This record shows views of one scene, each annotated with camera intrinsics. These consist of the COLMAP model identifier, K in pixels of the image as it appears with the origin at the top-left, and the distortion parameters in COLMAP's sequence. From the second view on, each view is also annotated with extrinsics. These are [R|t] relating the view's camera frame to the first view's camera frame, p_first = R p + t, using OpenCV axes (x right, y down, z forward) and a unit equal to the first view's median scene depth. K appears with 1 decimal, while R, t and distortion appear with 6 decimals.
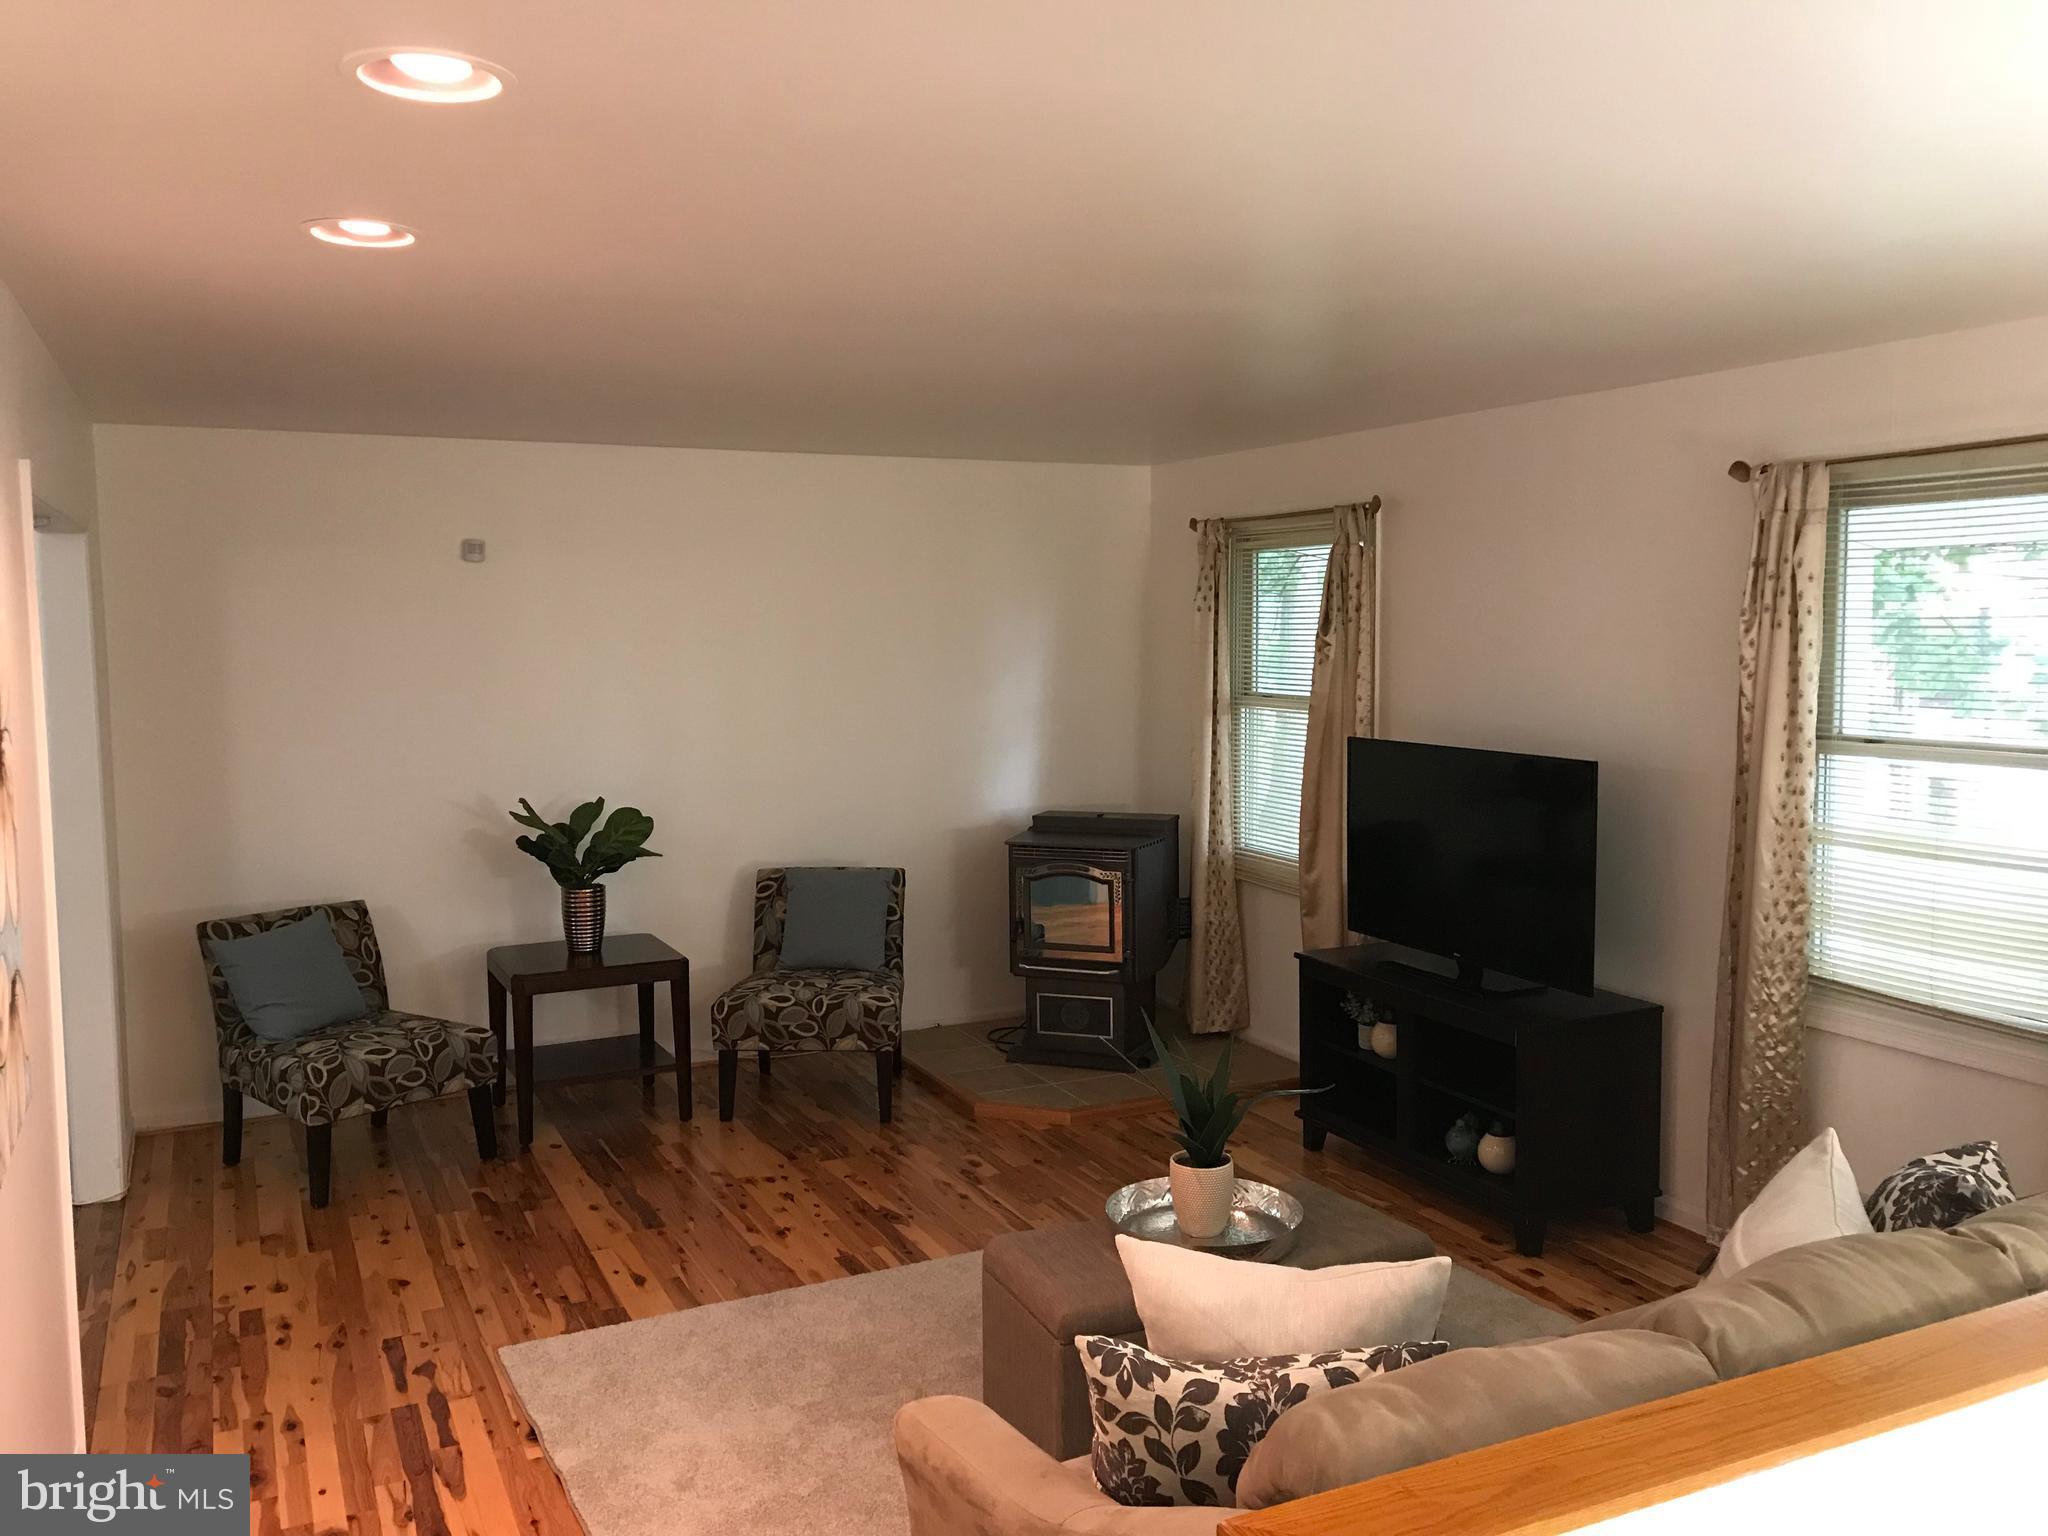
lens RADIAL K [[1684.6, 0, 1022.7], [0, 1684.6, 766.3], [0, 0, 1]] dist [0.036146, -0.029589]
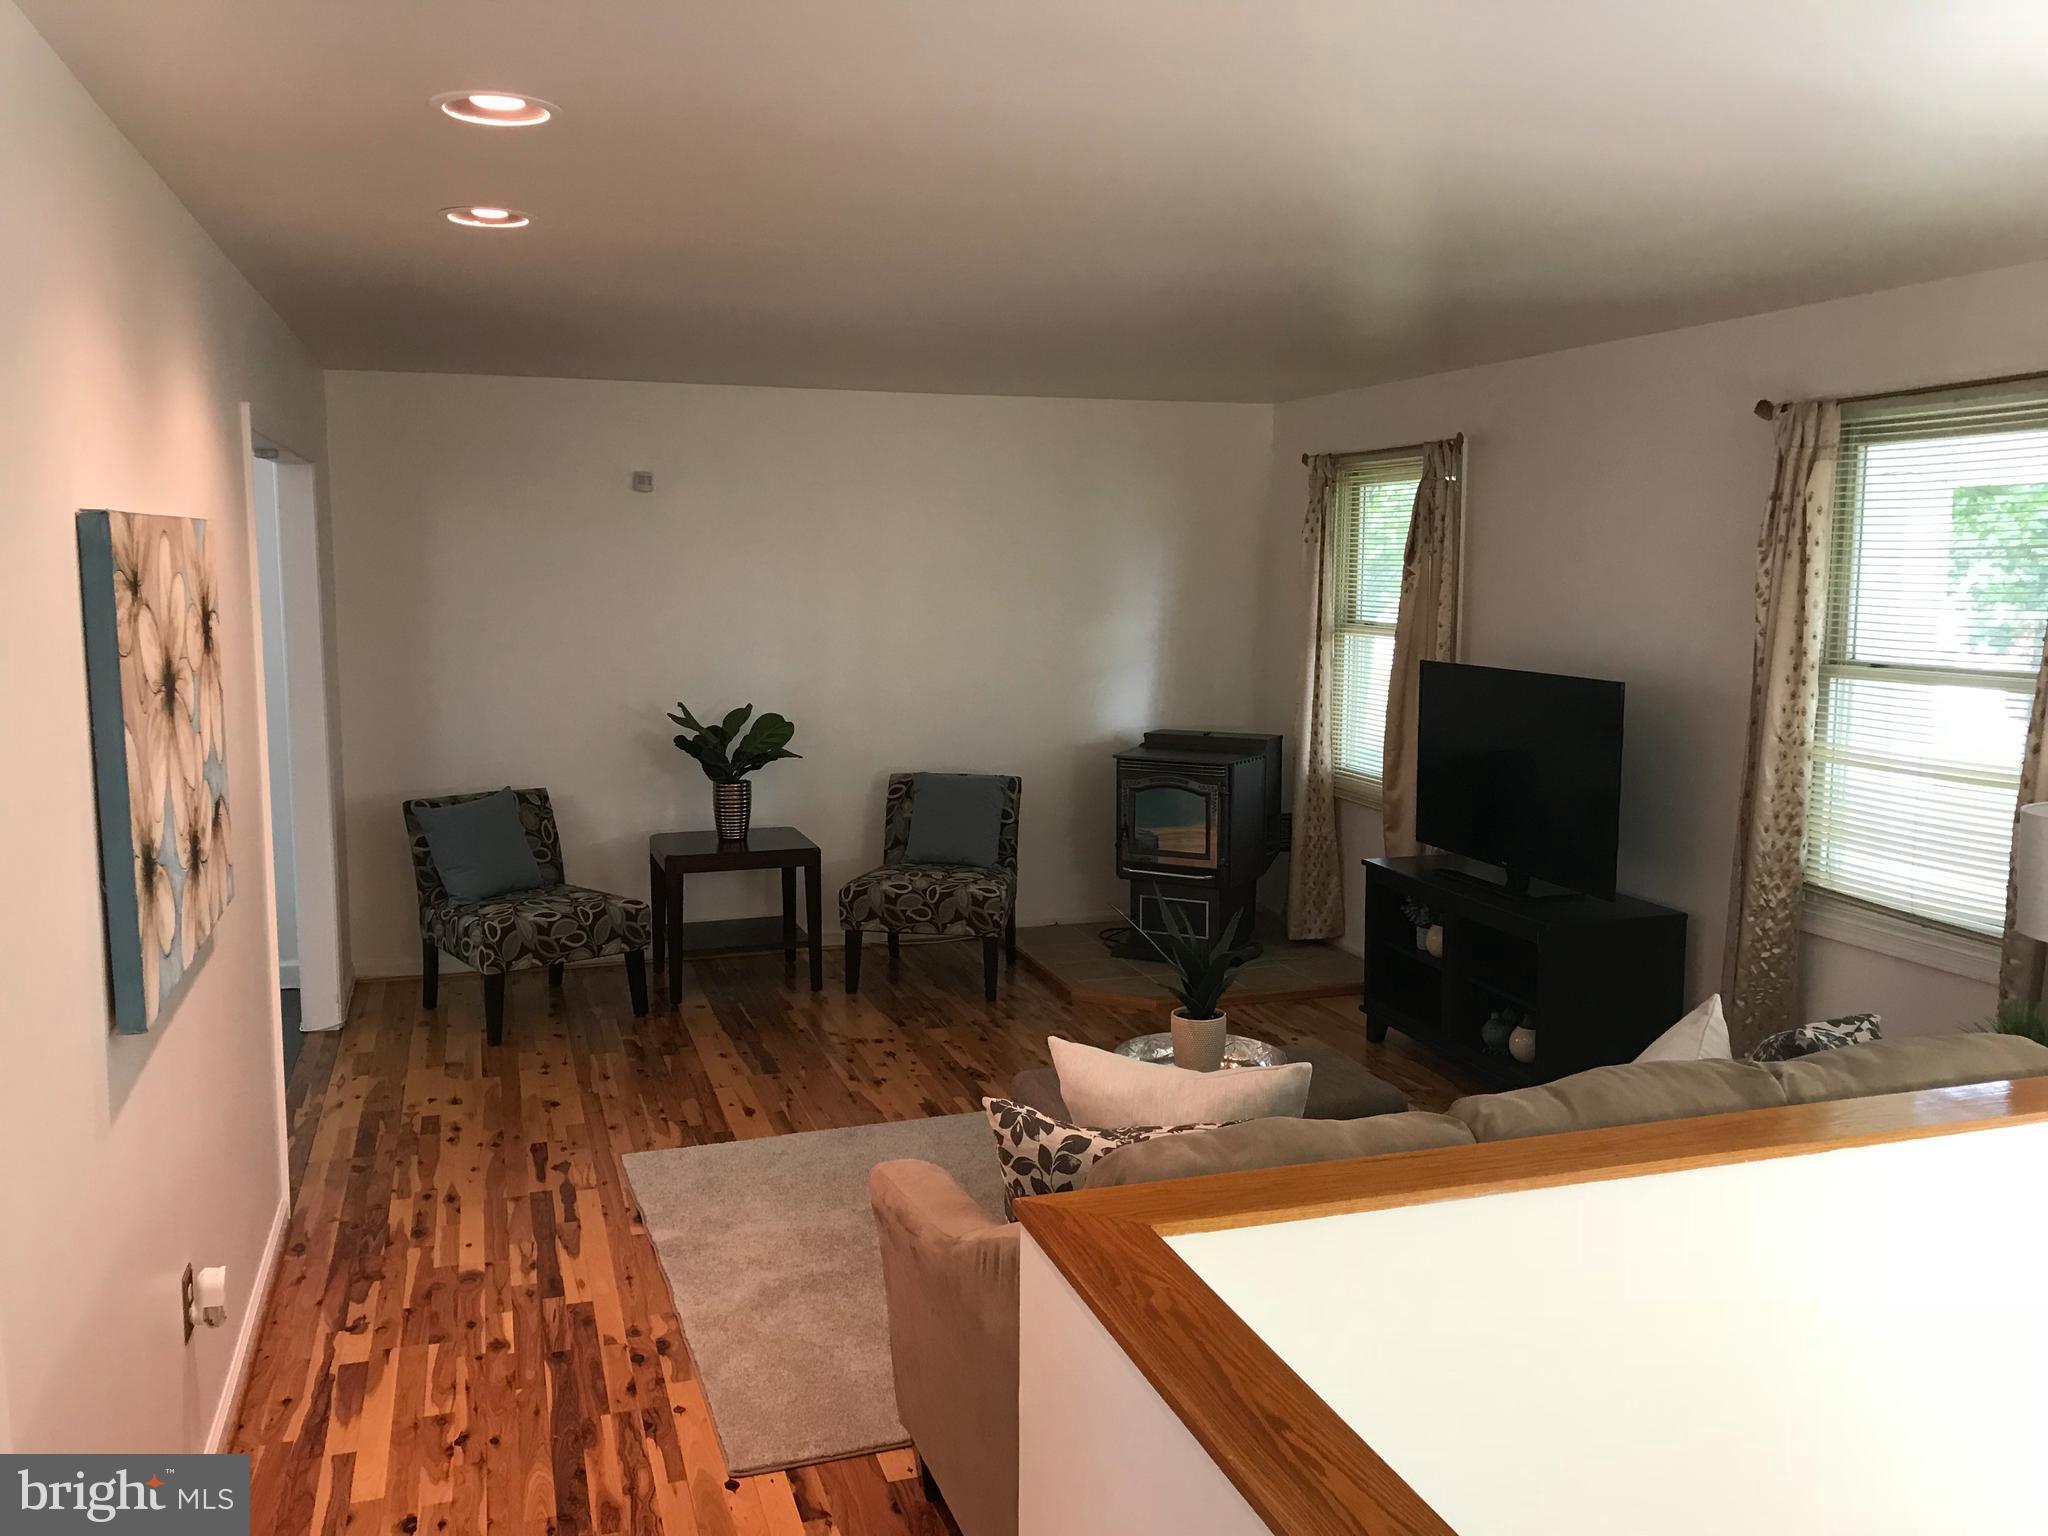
lens RADIAL K [[1684.6, 0, 1020.8], [0, 1684.6, 763.0], [0, 0, 1]] dist [0.036146, -0.029589]
pose [[0.990928, 0.026767, -0.131702, 0.094929], [-0.022254, 0.999118, 0.035619, 0.017081], [0.132540, -0.032365, 0.990649, -0.105469]]
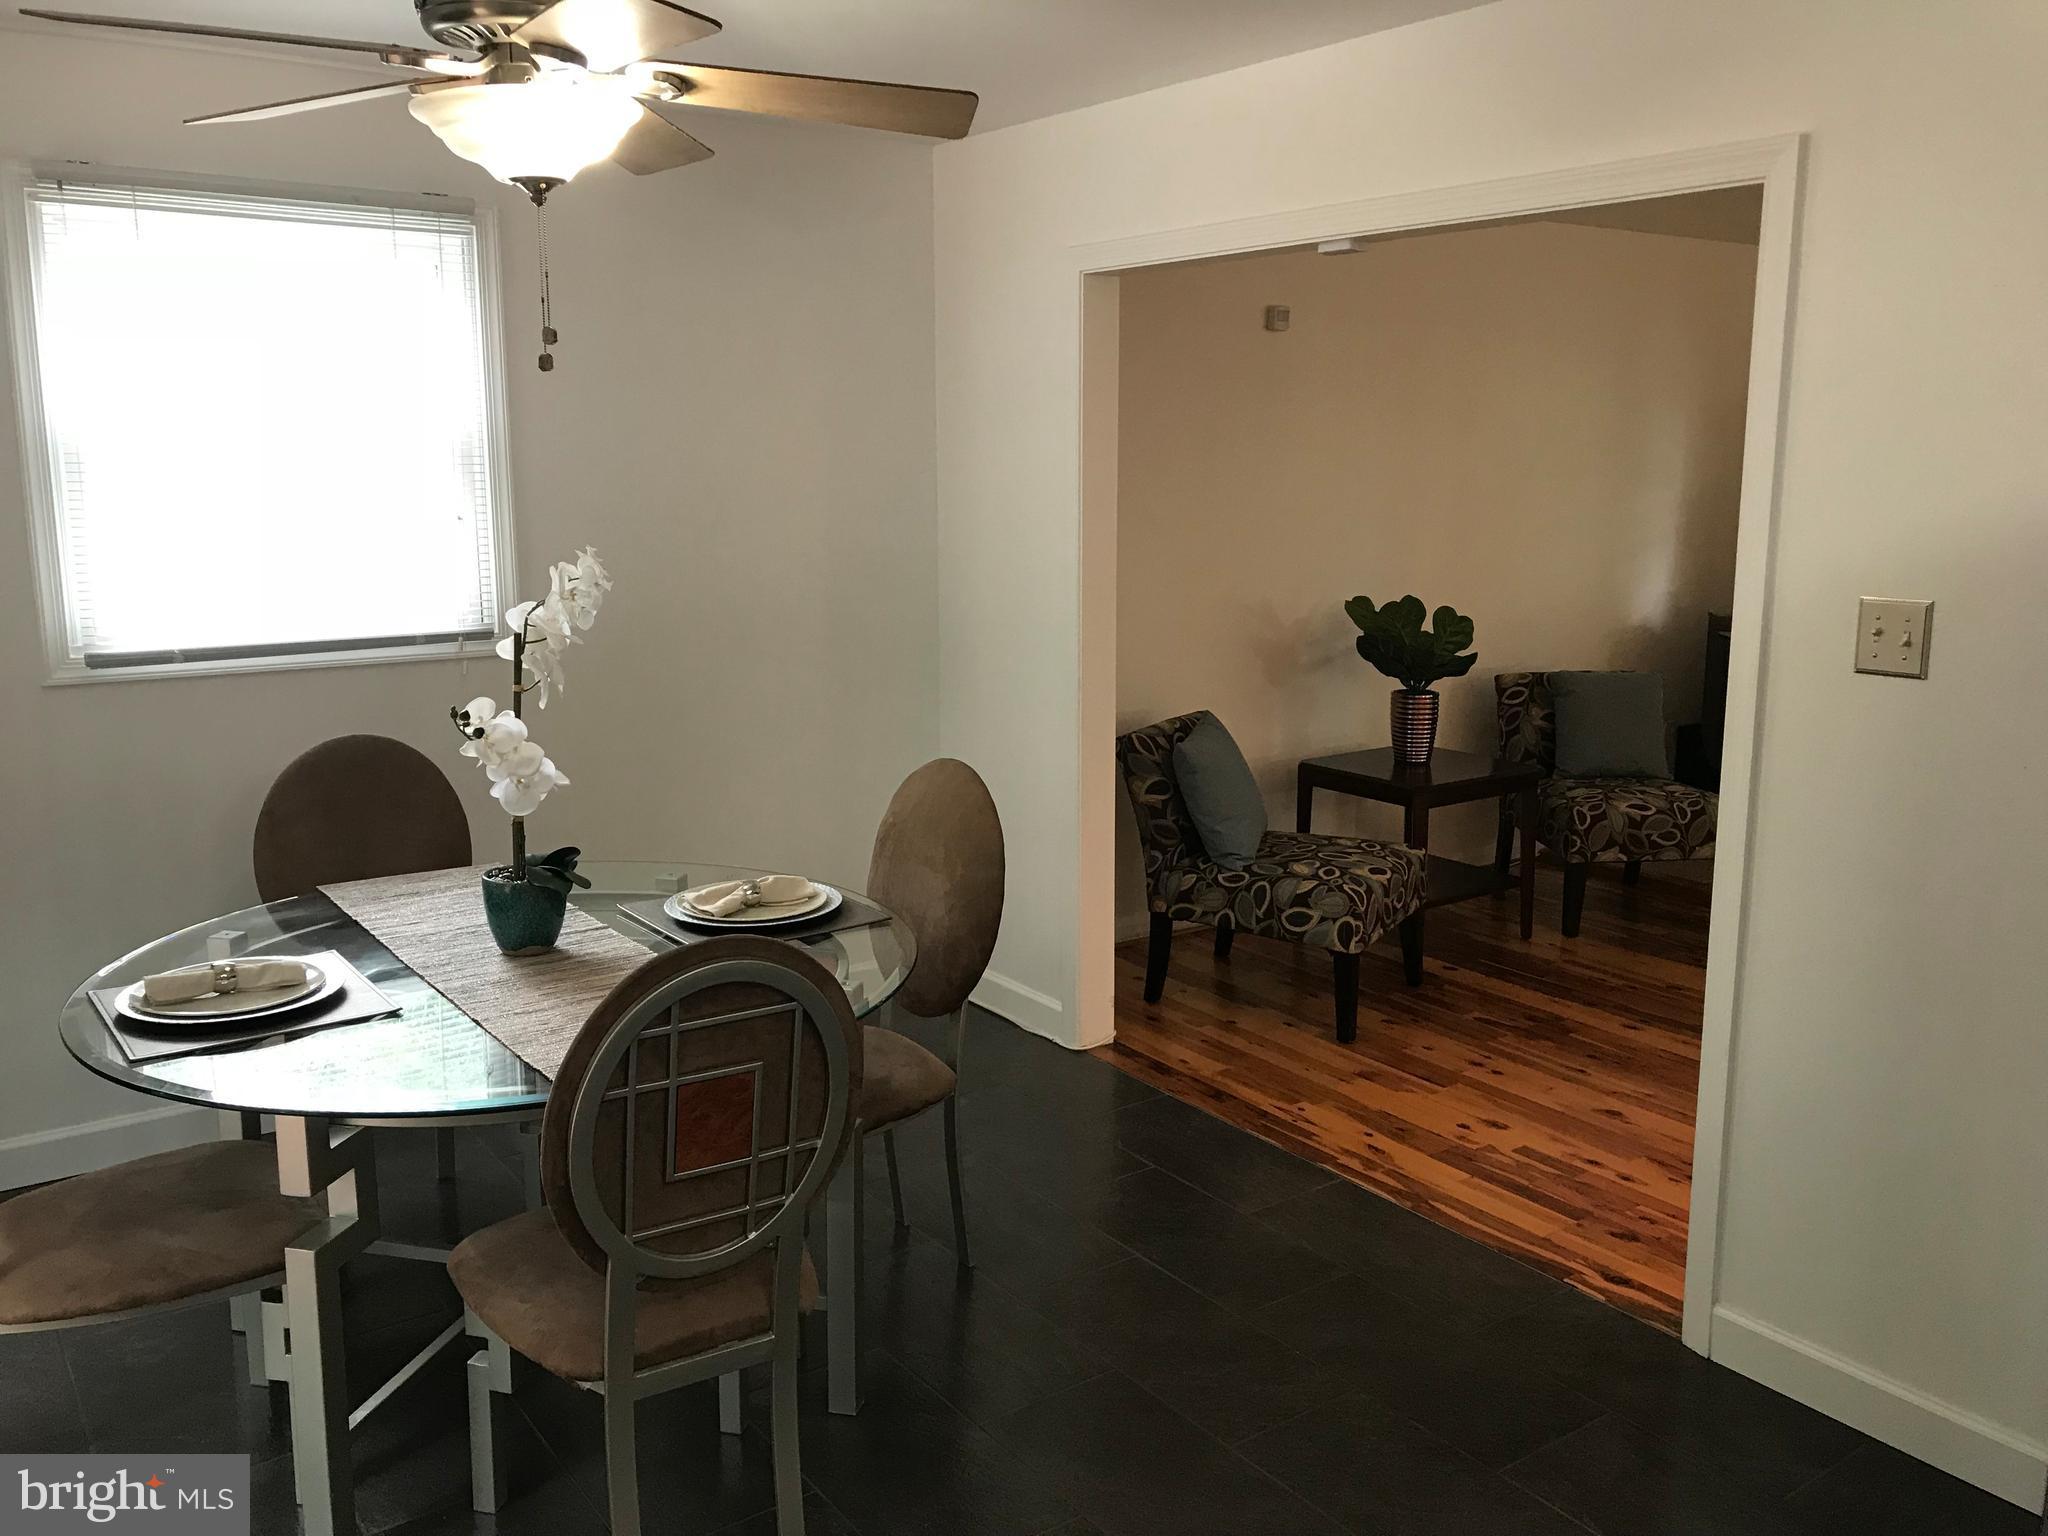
lens RADIAL K [[1684.6, 0, 1035.4], [0, 1684.6, 785.1], [0, 0, 1]] dist [0.036146, -0.029589]
pose [[0.983371, -0.026585, 0.179650, -0.760970], [0.006606, 0.993809, 0.110905, 0.020899], [-0.181486, -0.107874, 0.977459, 0.157896]]
